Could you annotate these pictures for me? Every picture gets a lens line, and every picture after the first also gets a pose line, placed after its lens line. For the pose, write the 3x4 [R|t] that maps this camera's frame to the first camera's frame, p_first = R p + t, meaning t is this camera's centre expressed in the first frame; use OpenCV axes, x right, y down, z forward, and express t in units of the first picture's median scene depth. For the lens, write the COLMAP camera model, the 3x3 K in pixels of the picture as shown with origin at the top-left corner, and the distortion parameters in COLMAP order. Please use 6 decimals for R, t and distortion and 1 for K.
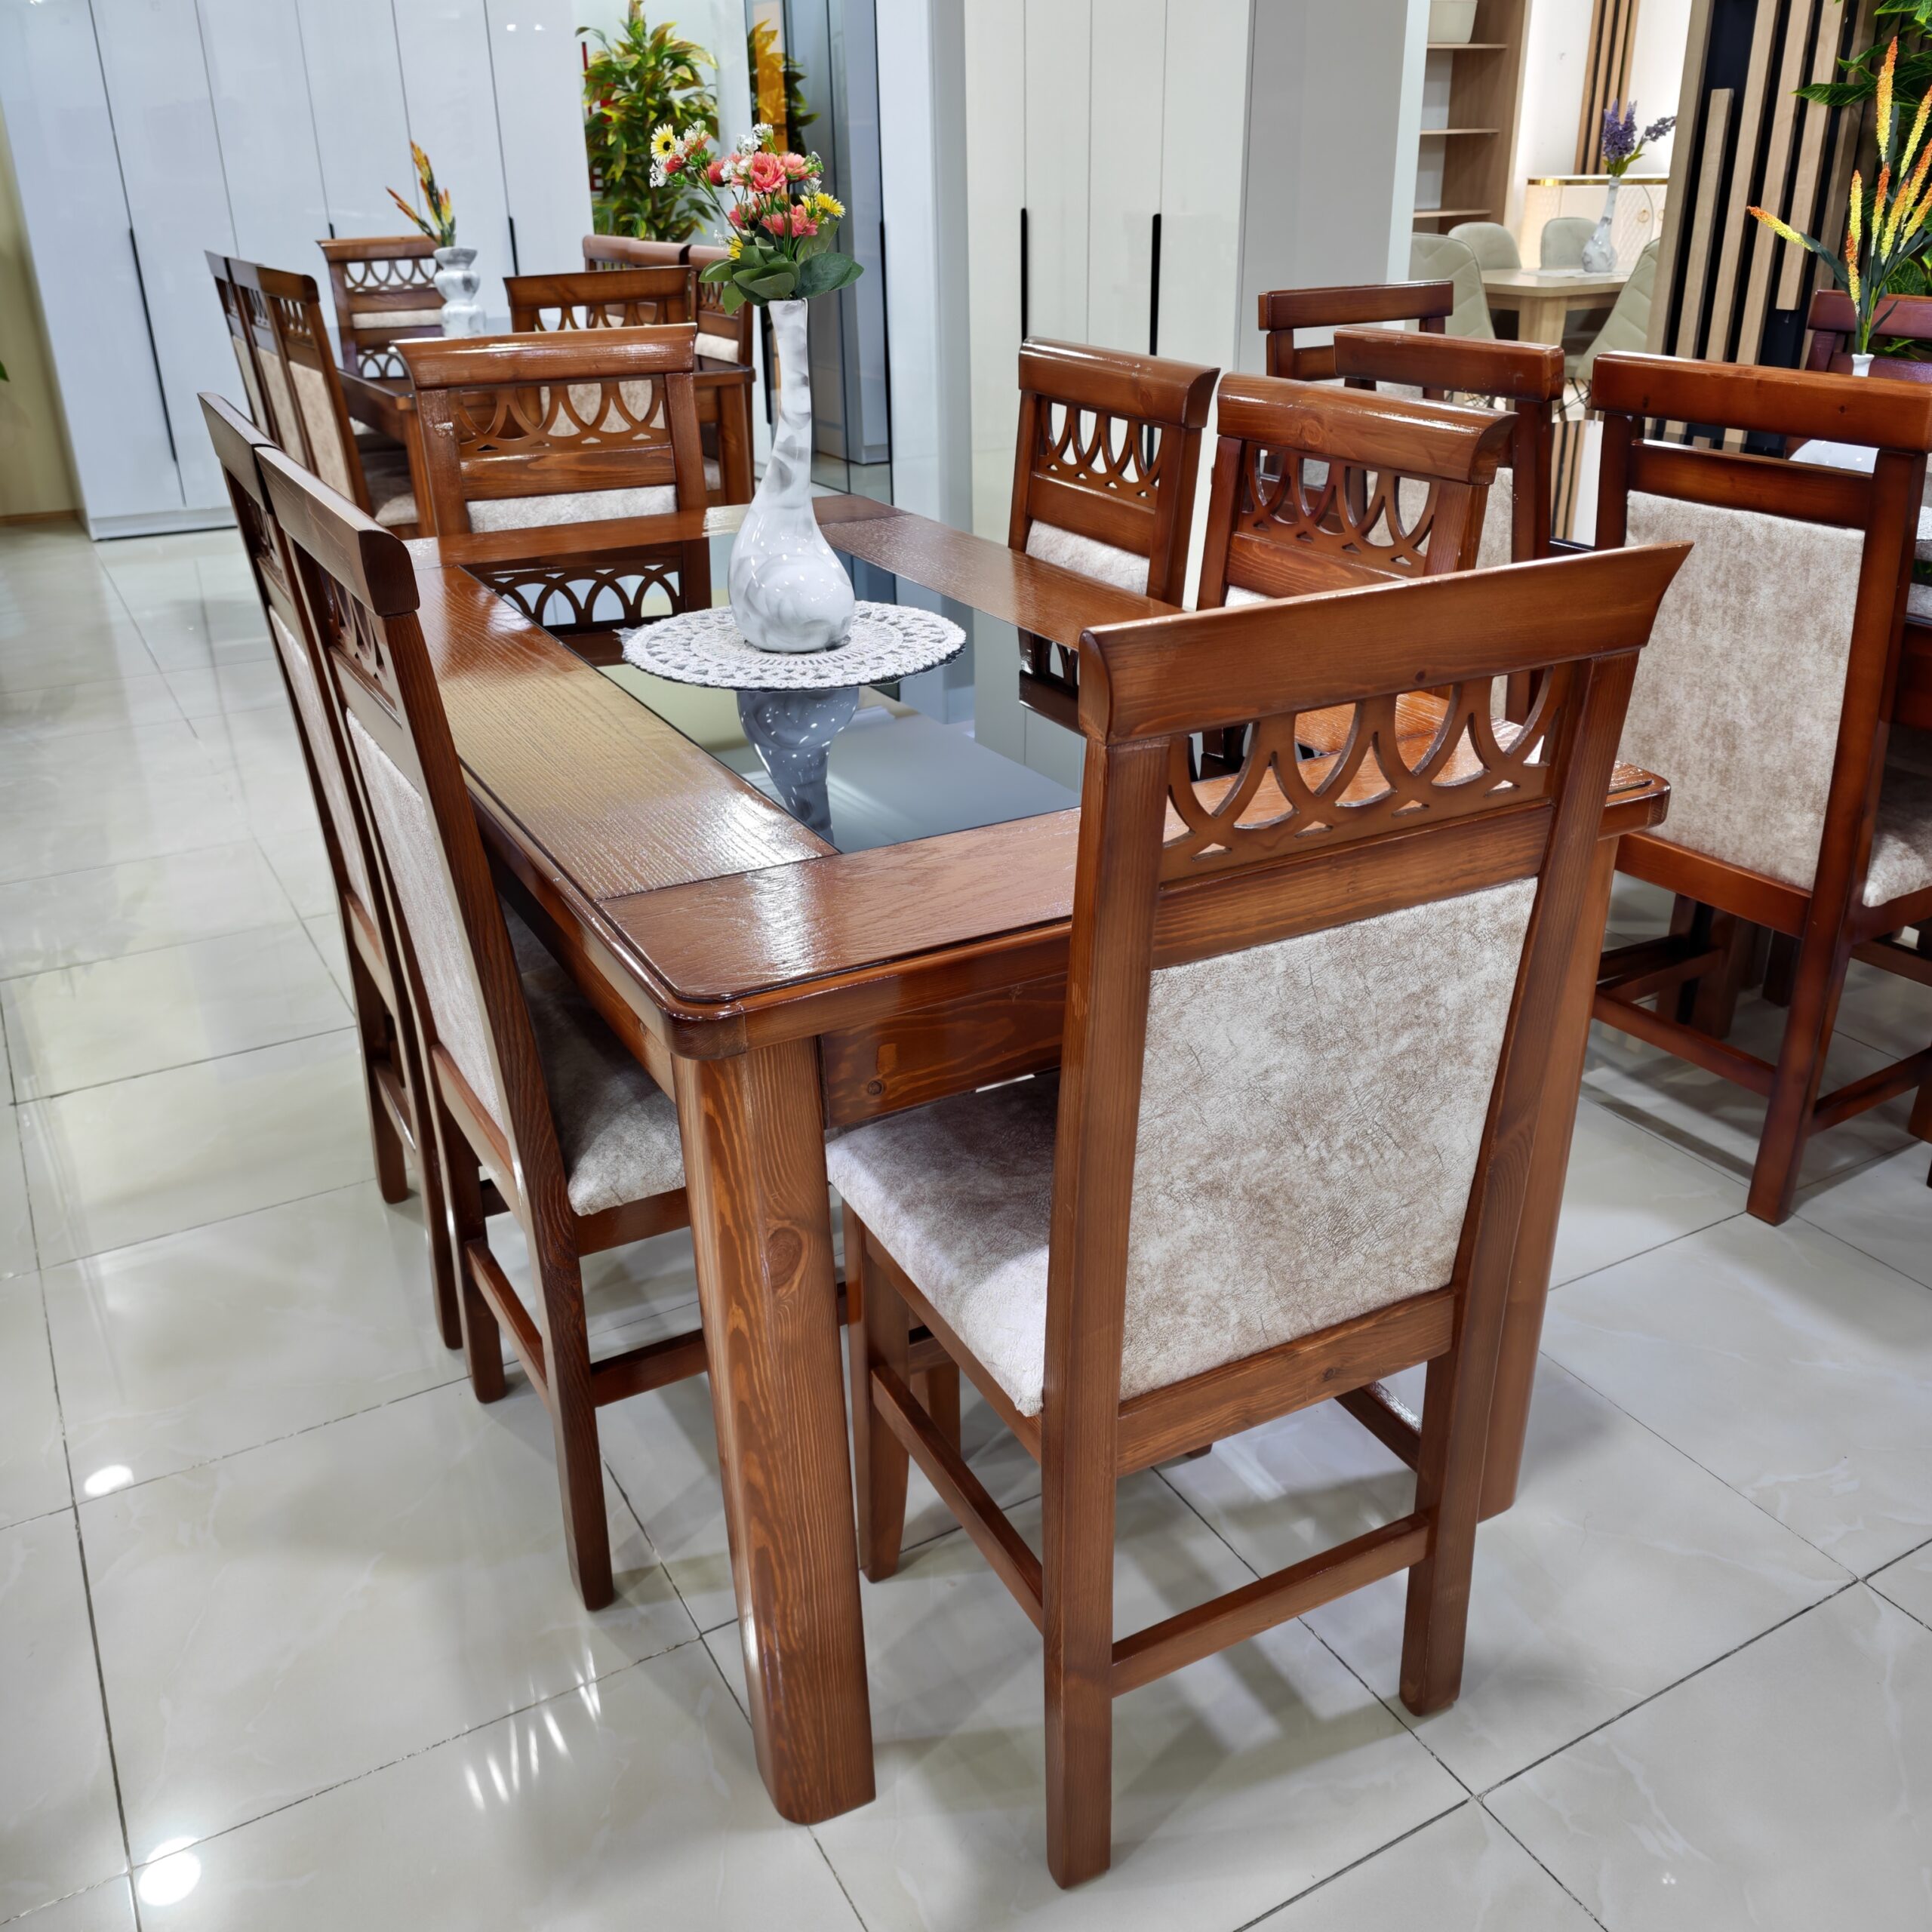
lens RADIAL K [[1819.9, 0, 1004.6], [0, 1819.9, 959.9], [0, 0, 1]] dist [0.016306, -0.026365]
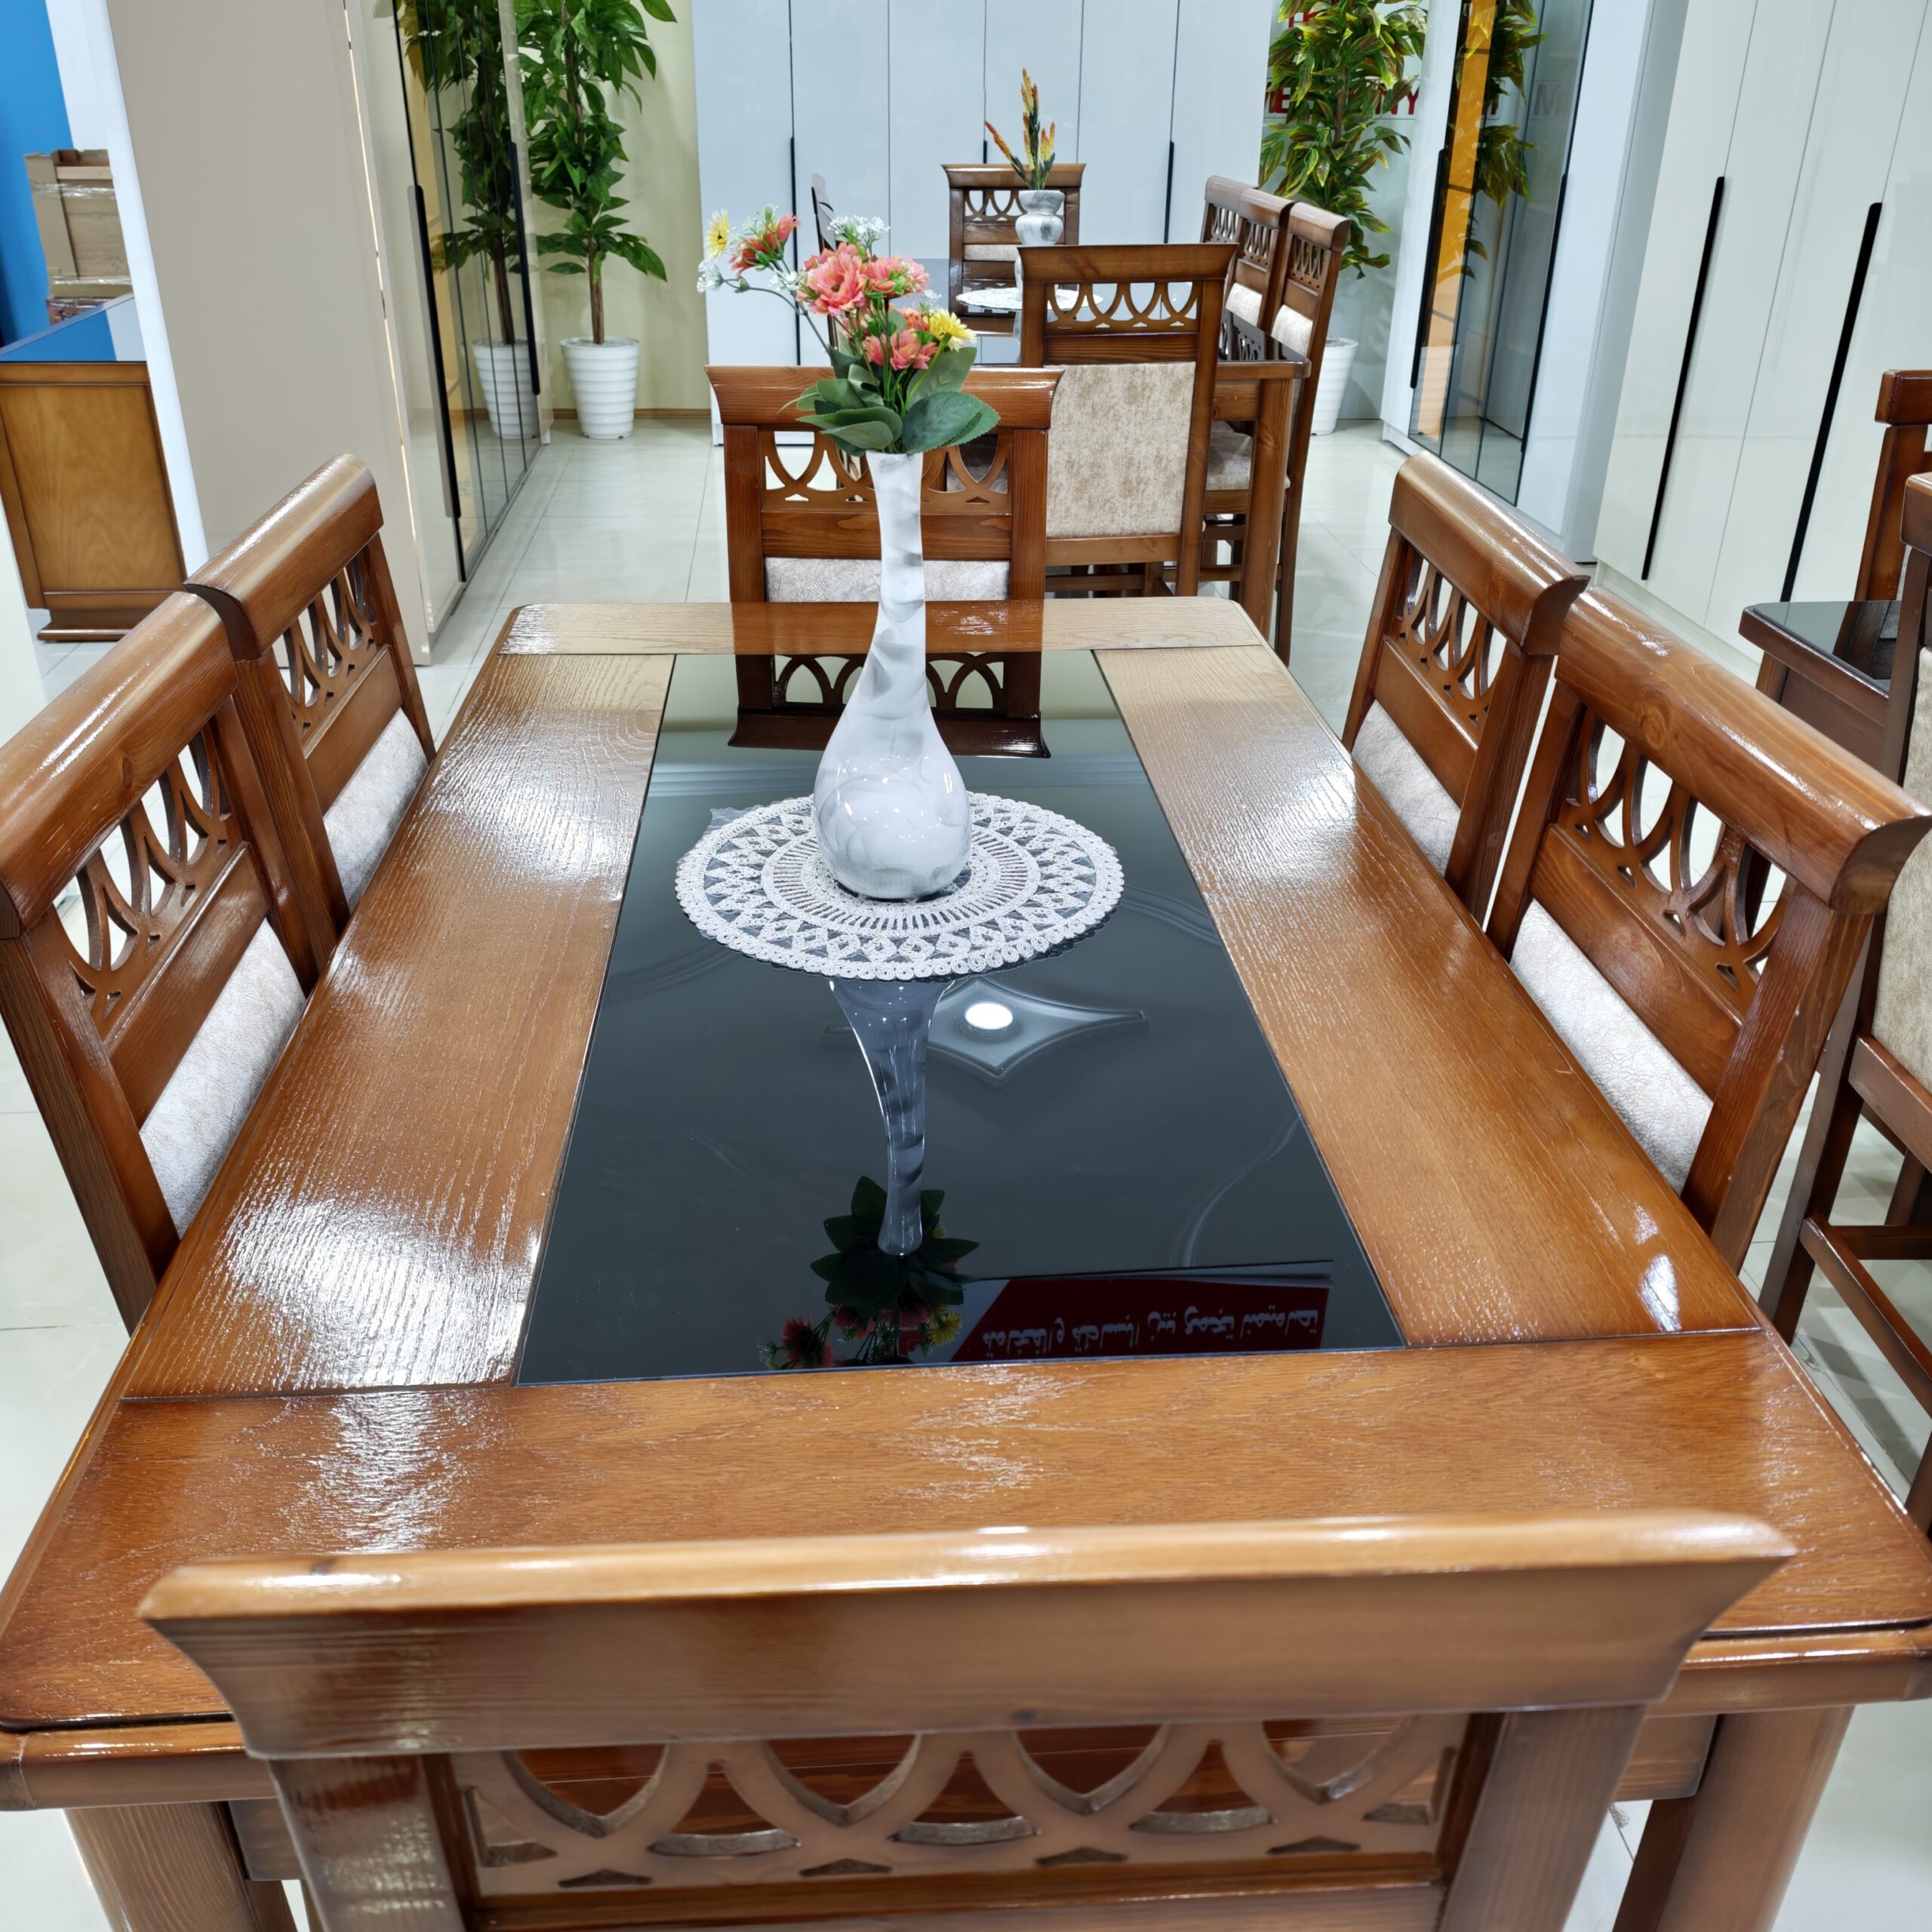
lens RADIAL K [[1819.9, 0, 1004.6], [0, 1819.9, 959.9], [0, 0, 1]] dist [0.016306, -0.026365]
pose [[0.911652, 0.211576, -0.352316, 0.080091], [-0.190902, 0.977207, 0.092864, -0.087706], [0.363934, -0.017402, 0.931262, 0.123990]]
